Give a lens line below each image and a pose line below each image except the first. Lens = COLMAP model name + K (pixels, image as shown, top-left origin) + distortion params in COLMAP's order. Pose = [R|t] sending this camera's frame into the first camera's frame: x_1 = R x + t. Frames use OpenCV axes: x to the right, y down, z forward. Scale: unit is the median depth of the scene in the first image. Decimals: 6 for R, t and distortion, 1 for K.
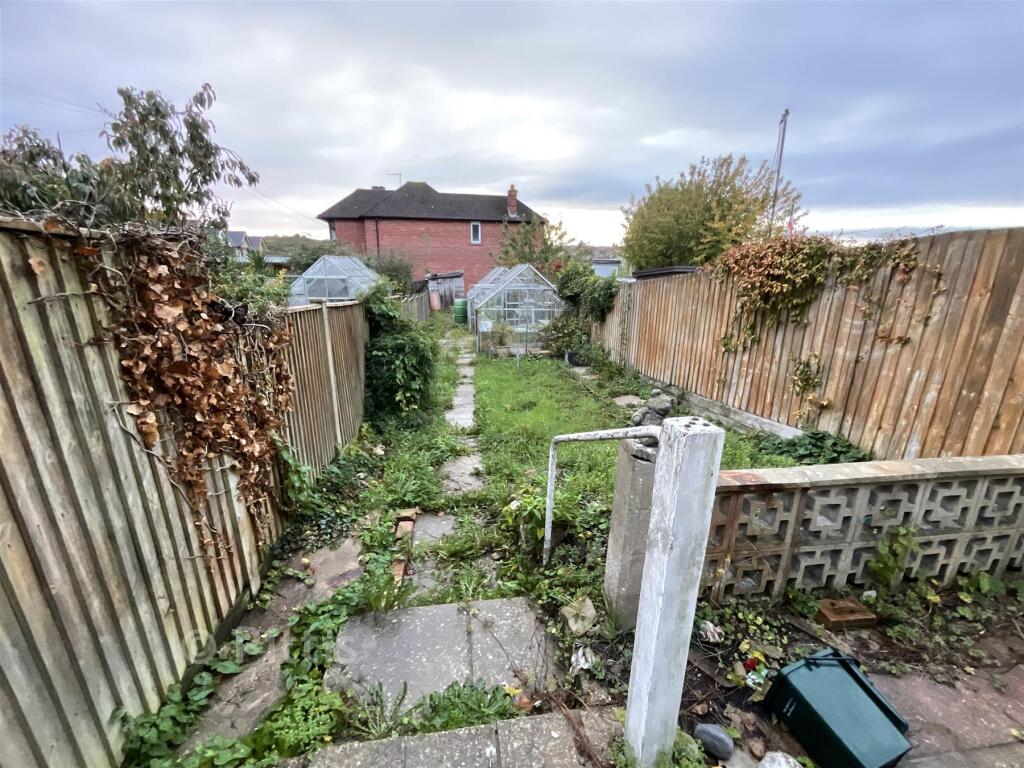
lens RADIAL K [[415.0, 0, 508.9], [0, 415.0, 384.6], [0, 0, 1]] dist [0.000182, 0.000009]
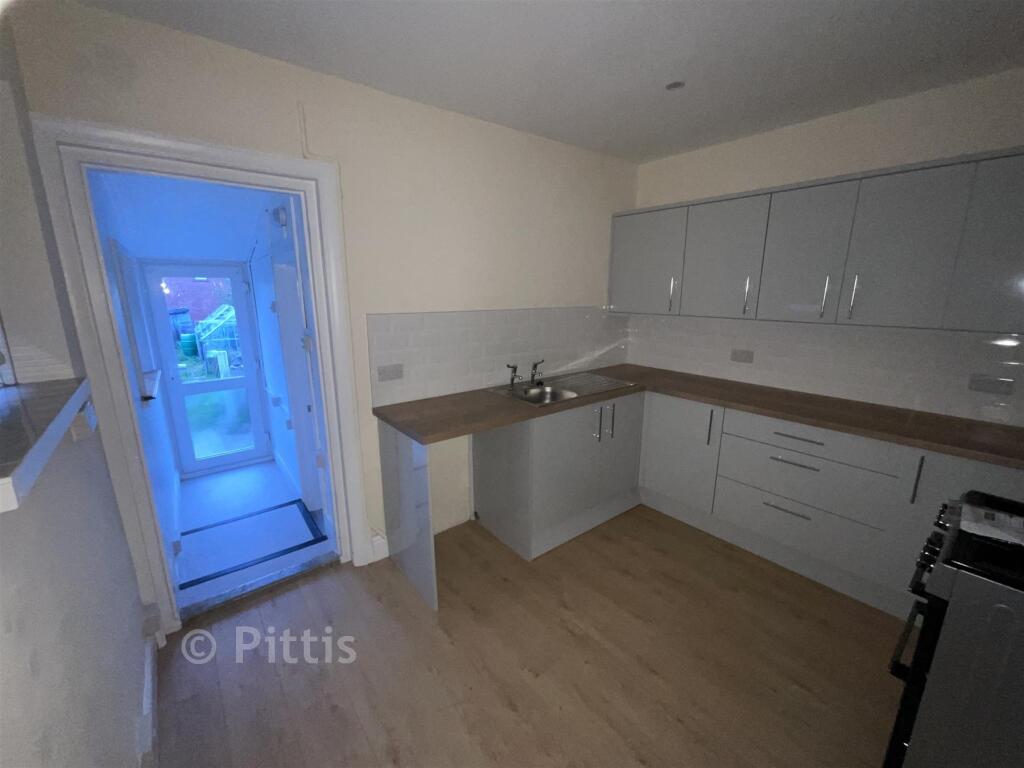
lens RADIAL K [[415.0, 0, 511.4], [0, 415.0, 386.0], [0, 0, 1]] dist [0.000182, 0.000009]
pose [[0.862159, -0.117382, 0.492852, 0.074051], [0.145228, 0.989226, -0.018448, 0.085010], [-0.485376, 0.087481, 0.869918, -0.407834]]
